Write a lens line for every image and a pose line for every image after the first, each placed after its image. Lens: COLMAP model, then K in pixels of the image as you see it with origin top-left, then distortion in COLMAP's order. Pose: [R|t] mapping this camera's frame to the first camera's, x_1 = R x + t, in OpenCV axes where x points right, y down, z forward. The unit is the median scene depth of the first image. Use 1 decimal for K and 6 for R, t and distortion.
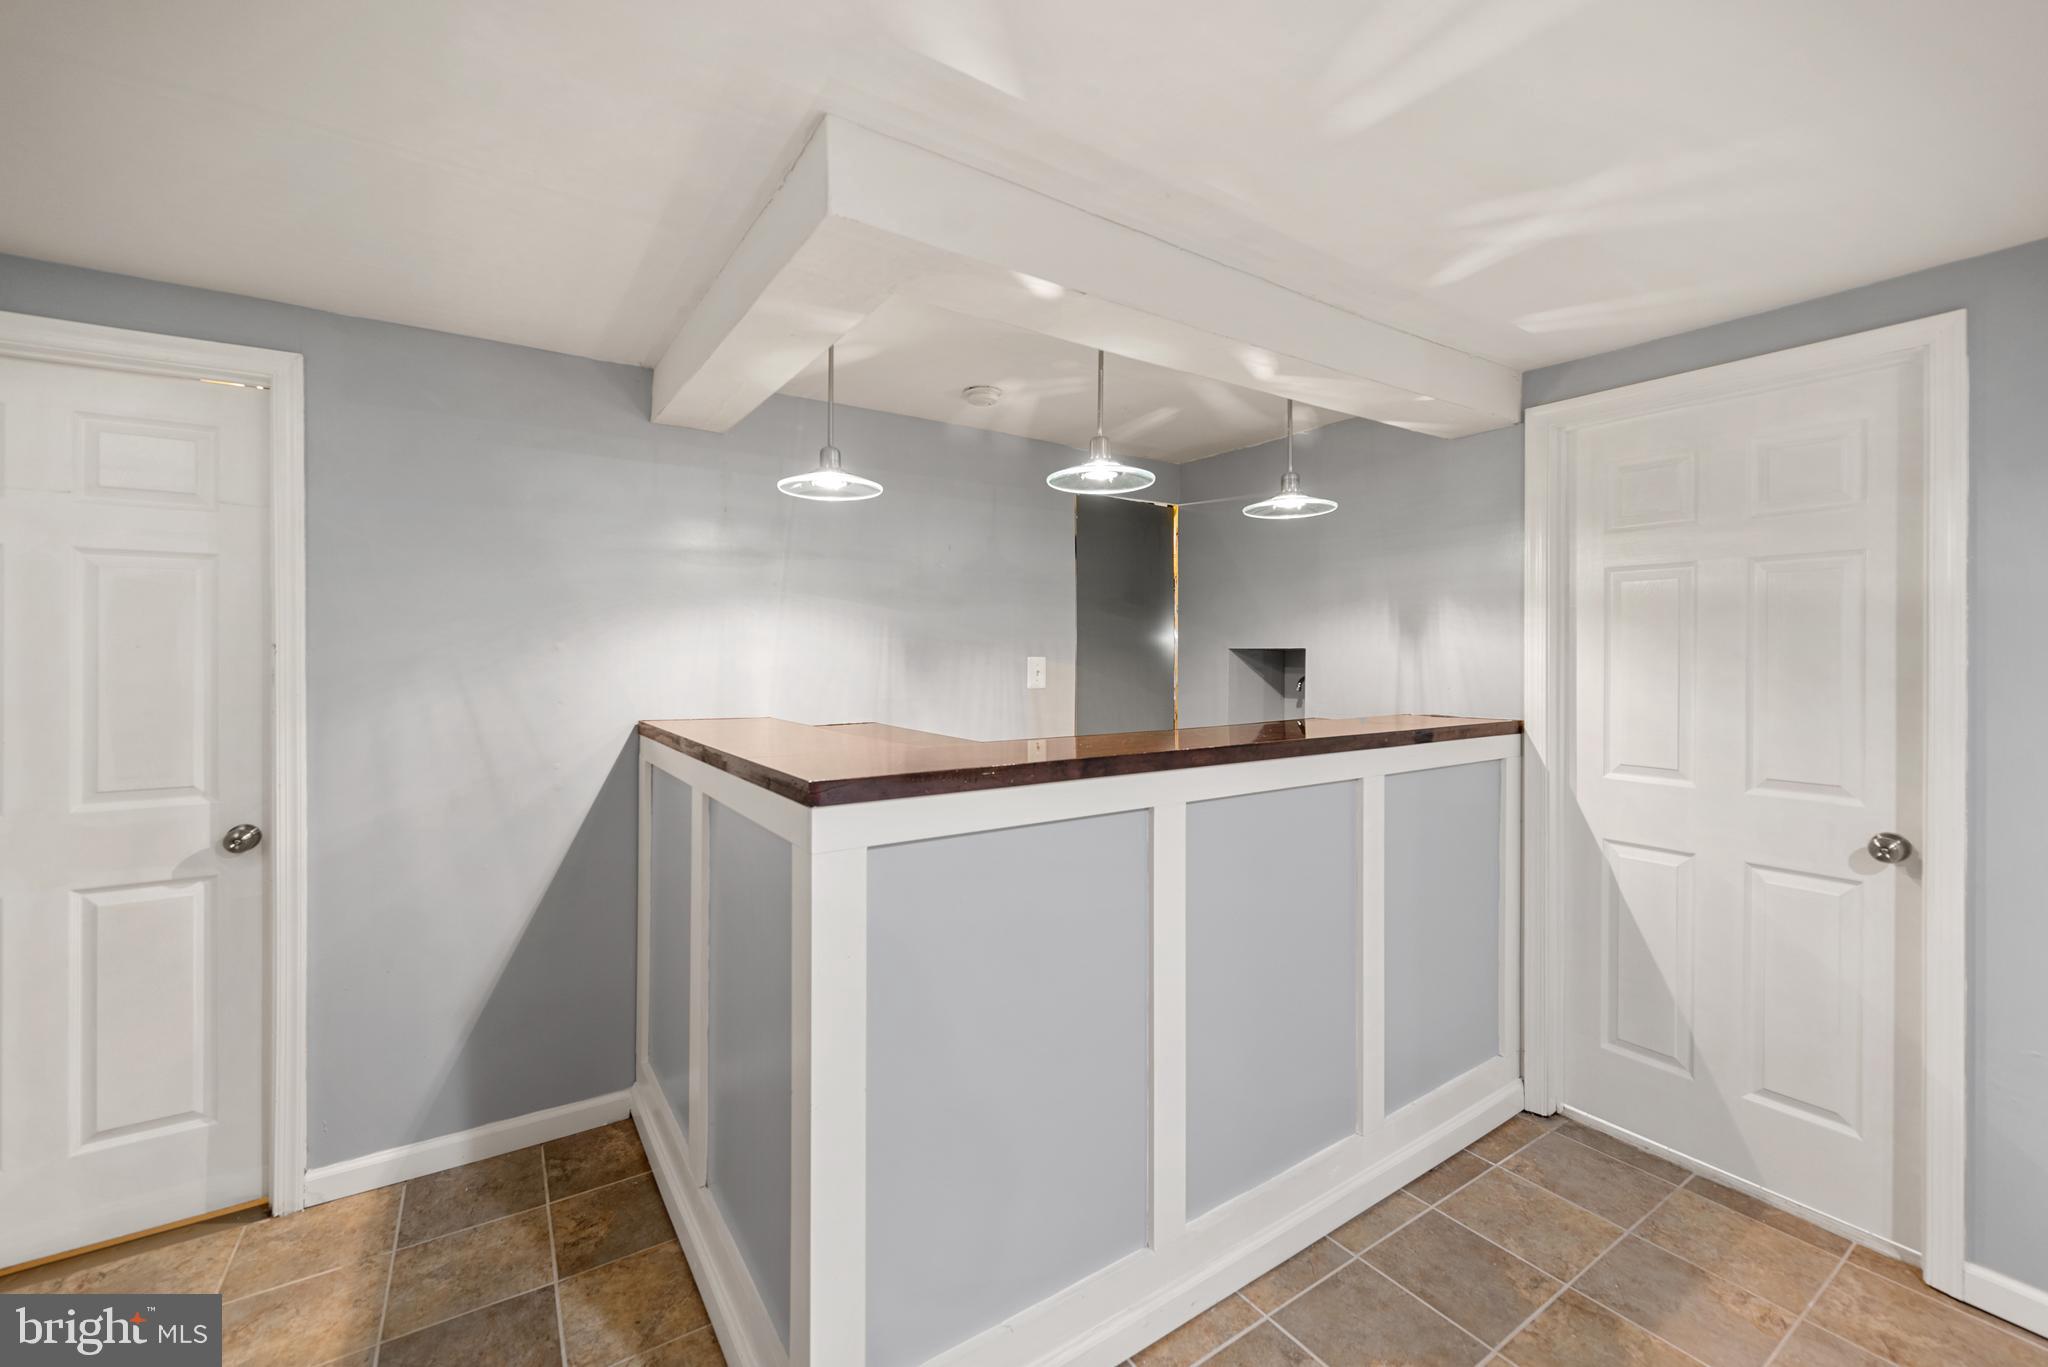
lens RADIAL K [[807.2, 0, 1020.6], [0, 807.2, 662.1], [0, 0, 1]] dist [-0.000642, -0.000521]
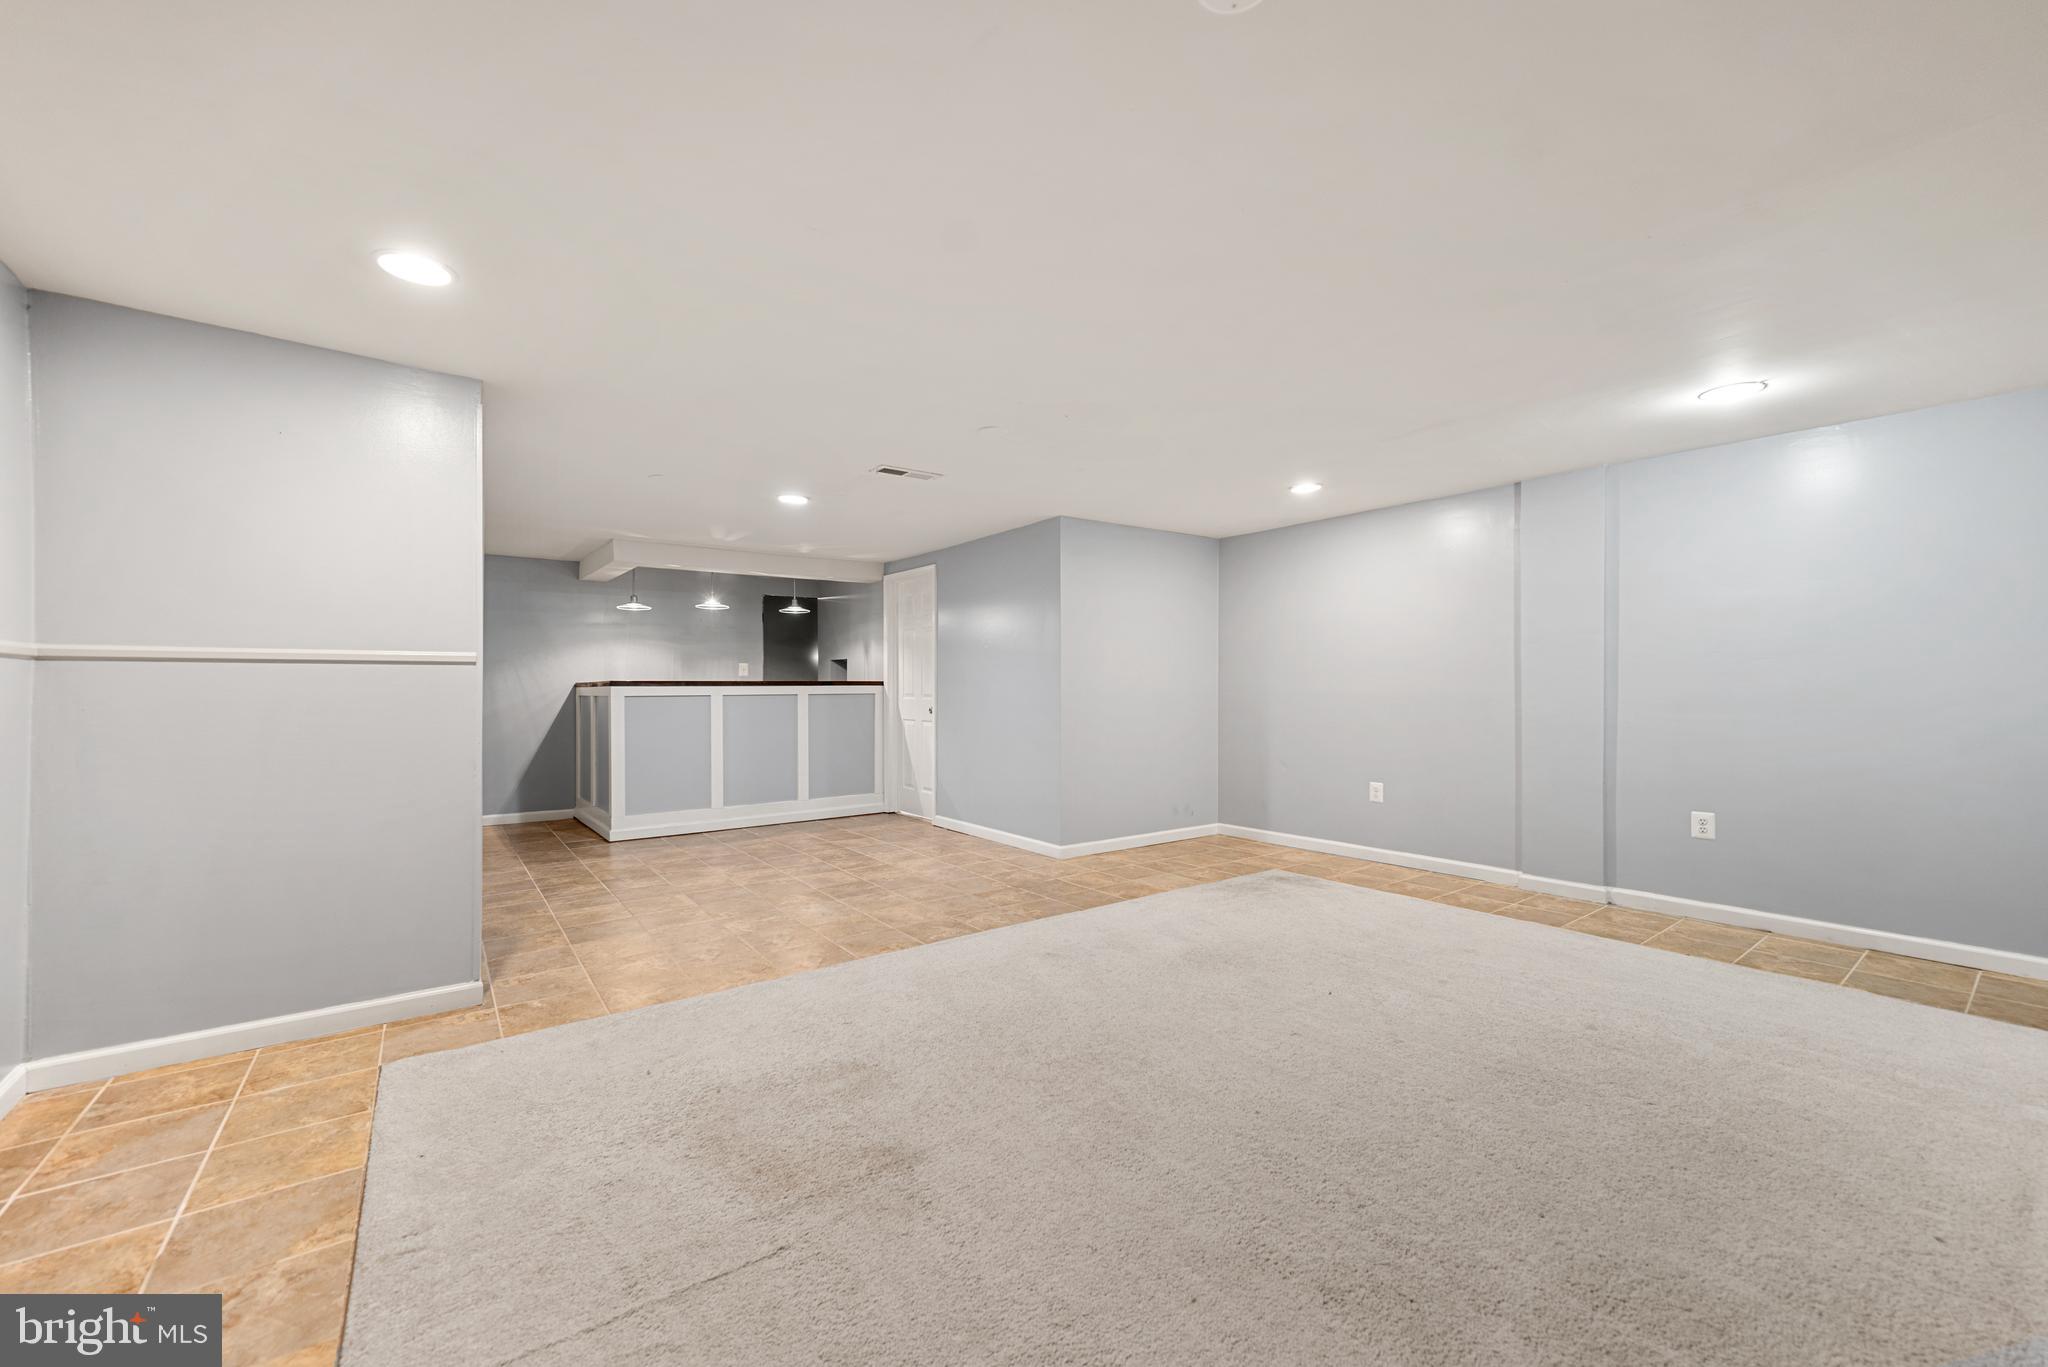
lens RADIAL K [[807.2, 0, 1030.1], [0, 807.2, 692.4], [0, 0, 1]] dist [-0.000642, -0.000521]
pose [[0.997604, -0.009117, 0.068584, 0.972842], [0.008993, 0.999957, 0.002109, 0.114314], [-0.068600, -0.001487, 0.997643, -2.035777]]
